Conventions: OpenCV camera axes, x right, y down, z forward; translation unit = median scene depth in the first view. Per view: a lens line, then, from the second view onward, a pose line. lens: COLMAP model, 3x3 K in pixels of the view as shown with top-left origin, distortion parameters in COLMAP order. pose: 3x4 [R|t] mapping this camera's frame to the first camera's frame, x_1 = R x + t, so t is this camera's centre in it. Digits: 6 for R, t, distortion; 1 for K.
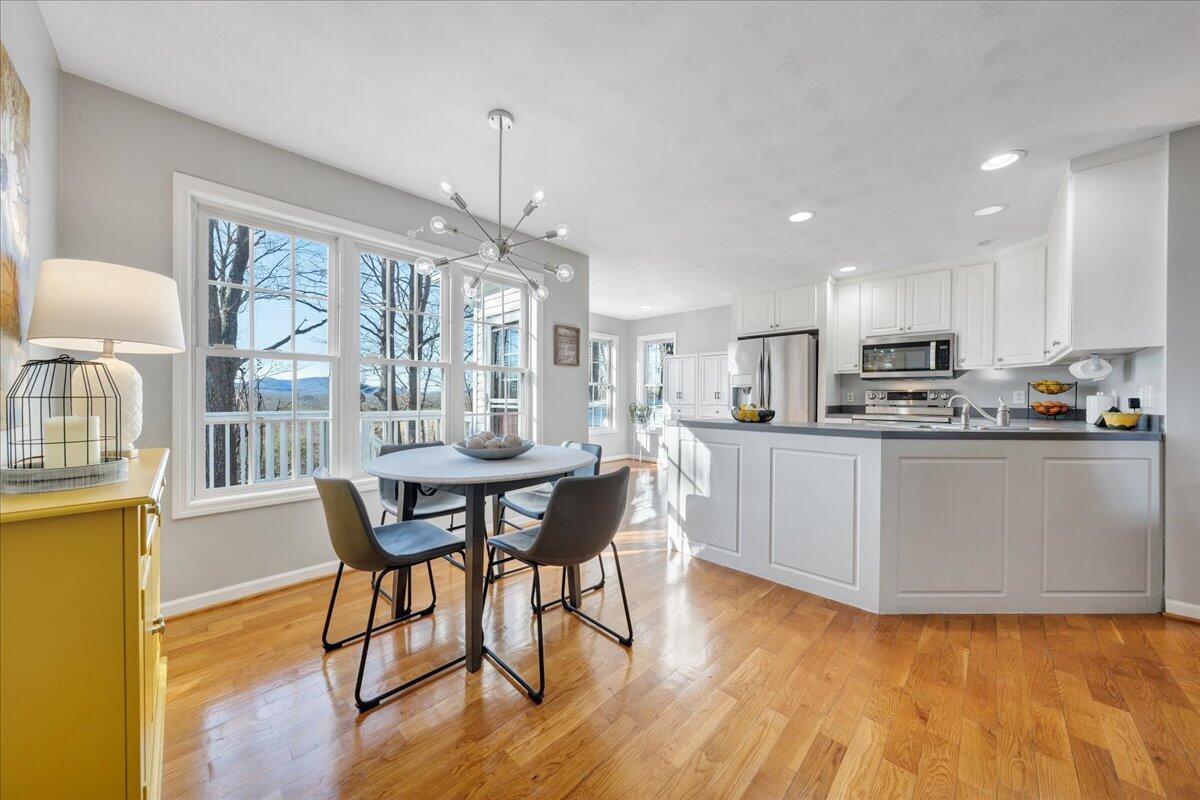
lens RADIAL K [[411.3, 0, 602.7], [0, 411.3, 405.8], [0, 0, 1]] dist [-0.000745, -0.000046]
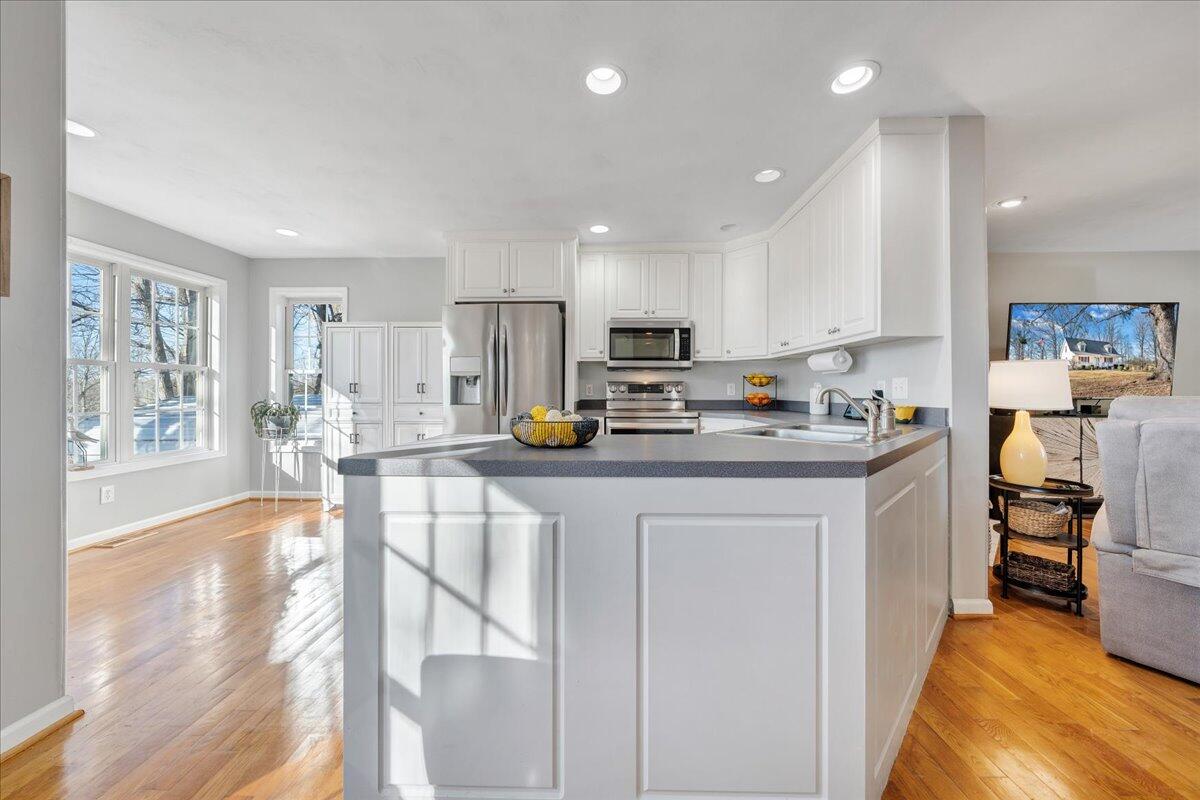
lens RADIAL K [[411.0, 0, 602.0], [0, 411.0, 391.0], [0, 0, 1]] dist [-0.000628, -0.000017]
pose [[0.736088, -0.005471, 0.676863, 0.061725], [0.017528, 0.999786, -0.010981, -0.011020], [-0.676658, 0.019947, 0.736027, 0.429194]]
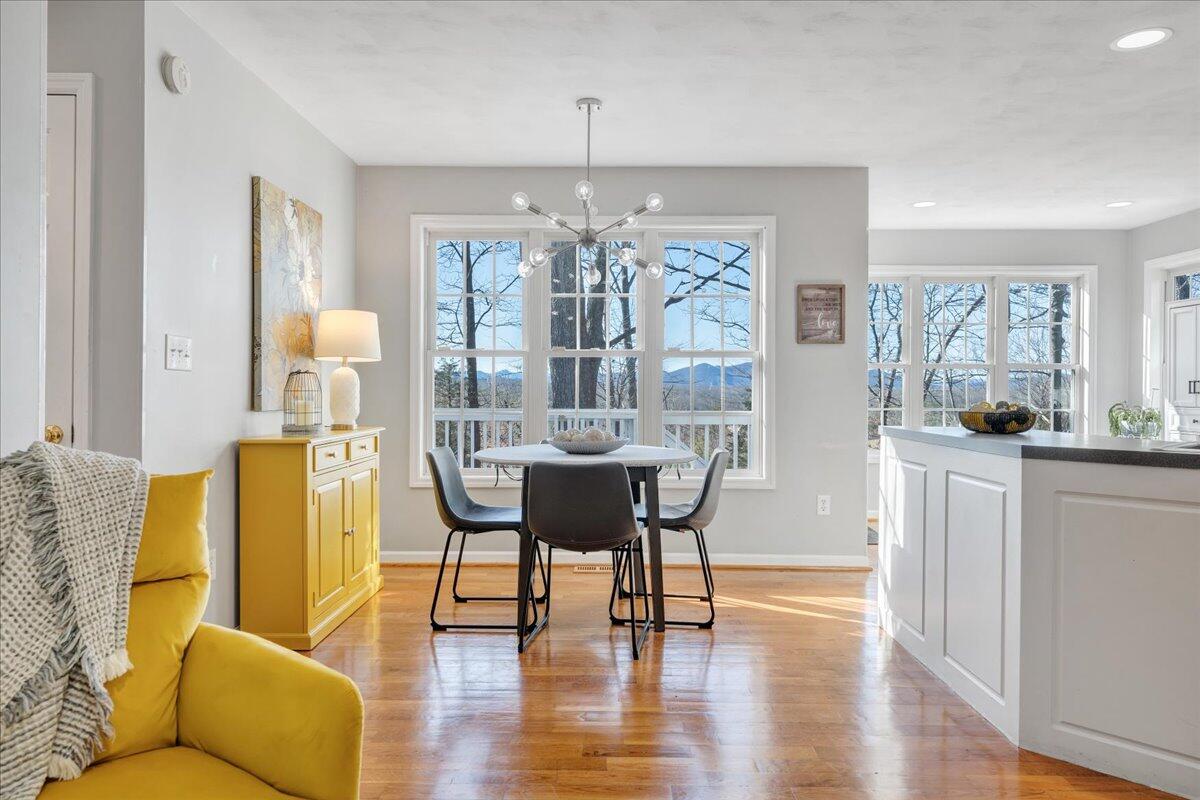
lens RADIAL K [[813.2, 0, 600.0], [0, 813.2, 400.0], [0, 0, 1]] dist [-0.004006, -0.001882]
pose [[0.687203, 0.005788, -0.726443, 0.565373], [-0.014371, 0.999881, -0.005629, 0.004993], [0.726324, 0.014308, 0.687204, -0.141515]]
